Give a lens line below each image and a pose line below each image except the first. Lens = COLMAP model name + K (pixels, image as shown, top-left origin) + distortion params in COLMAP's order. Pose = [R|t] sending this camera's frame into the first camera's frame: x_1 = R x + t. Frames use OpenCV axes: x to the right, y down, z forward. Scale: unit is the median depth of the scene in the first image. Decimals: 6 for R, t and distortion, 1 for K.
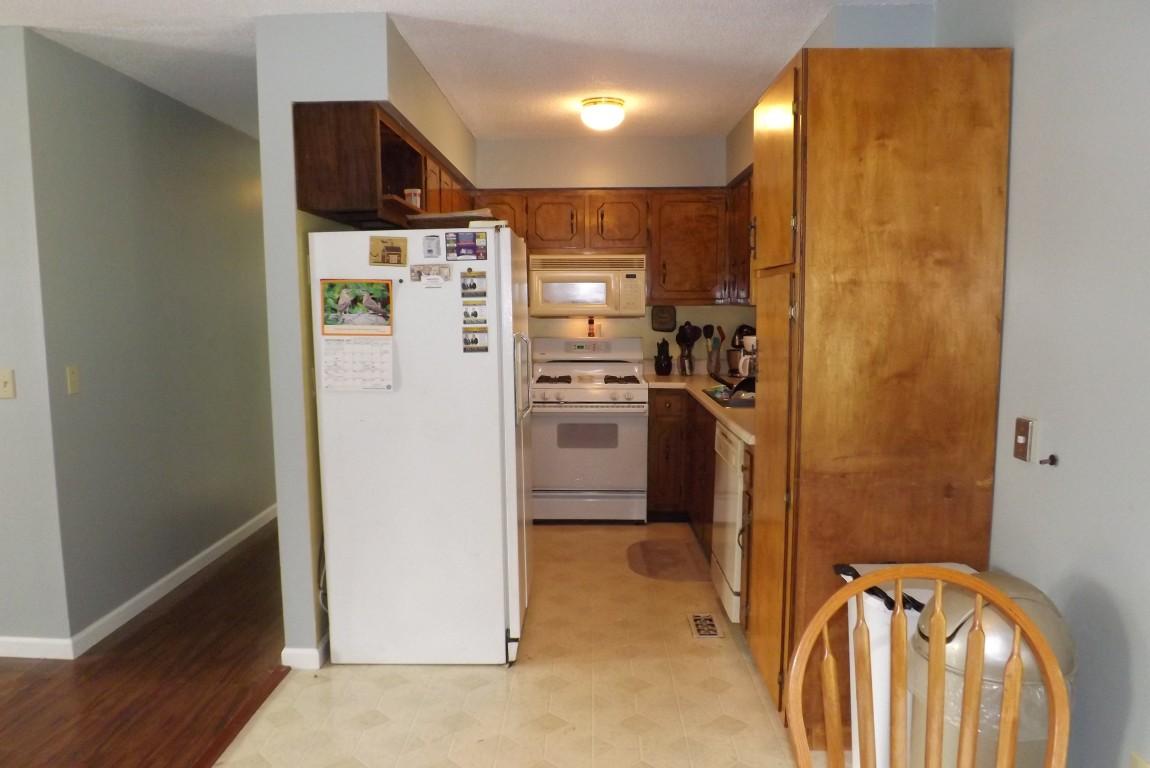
lens RADIAL K [[855.1, 0, 575.0], [0, 855.1, 384.0], [0, 0, 1]] dist [-0.051350, -0.001990]
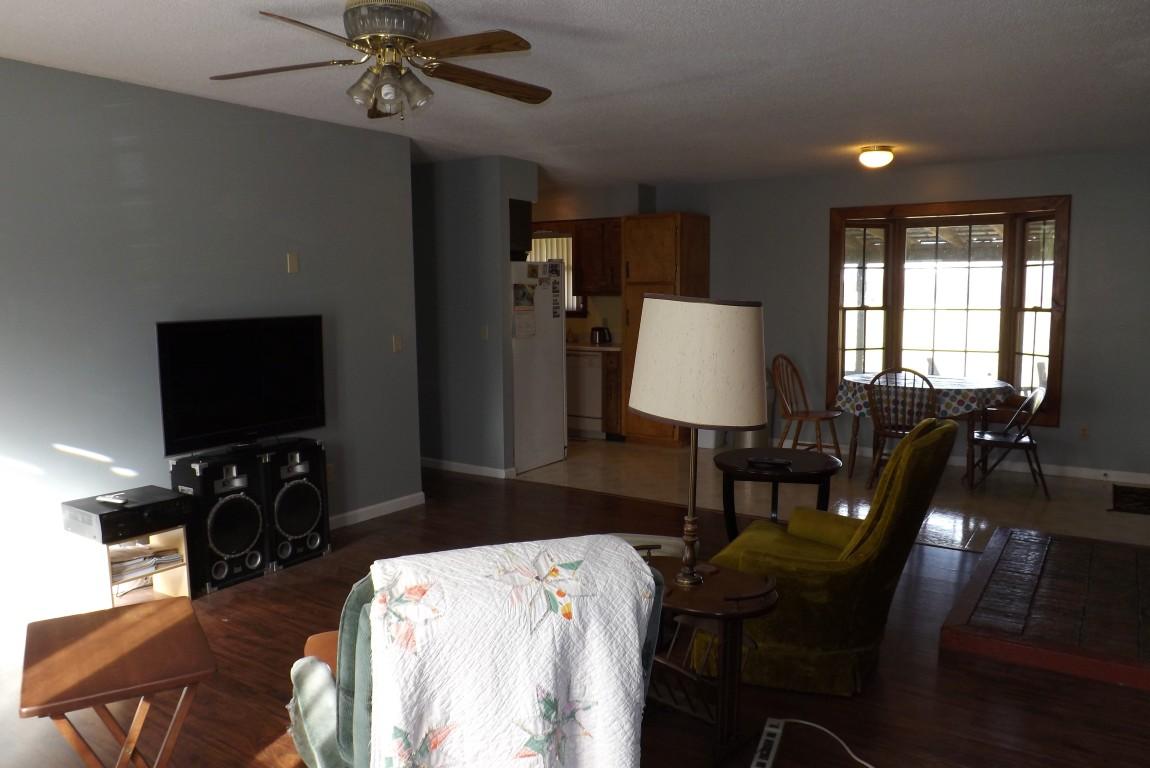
lens RADIAL K [[855.1, 0, 575.0], [0, 855.1, 384.0], [0, 0, 1]] dist [-0.051350, -0.001990]
pose [[0.527292, -0.093220, 0.844555, -1.150238], [0.097861, 0.994012, 0.048618, 0.018767], [-0.844030, 0.057013, 0.533257, -0.130330]]
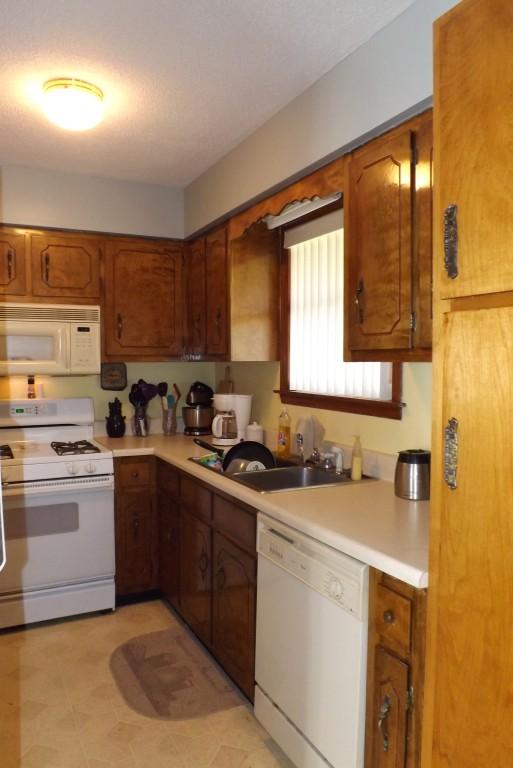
lens RADIAL K [[568.1, 0, 276.4], [0, 568.1, 388.9], [0, 0, 1]] dist [-0.039962, -0.001538]
pose [[0.875949, -0.023566, 0.481828, -0.042770], [0.046846, 0.998241, -0.036341, -0.034335], [-0.480124, 0.054405, 0.875512, 0.395227]]
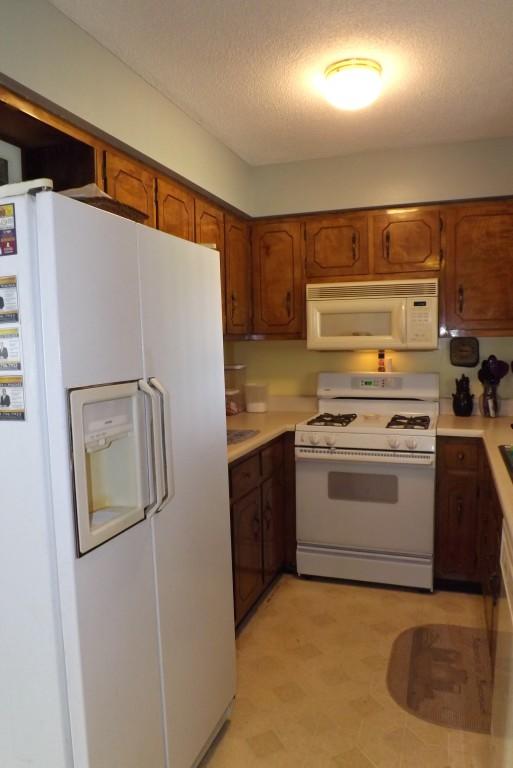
lens RADIAL K [[571.0, 0, 256.5], [0, 571.0, 384.0], [0, 0, 1]] dist [-0.051350, -0.001990]
pose [[0.950276, 0.011369, -0.311201, 0.087908], [-0.016587, 0.999763, -0.014125, -0.033436], [0.310966, 0.018584, 0.950239, 0.397448]]
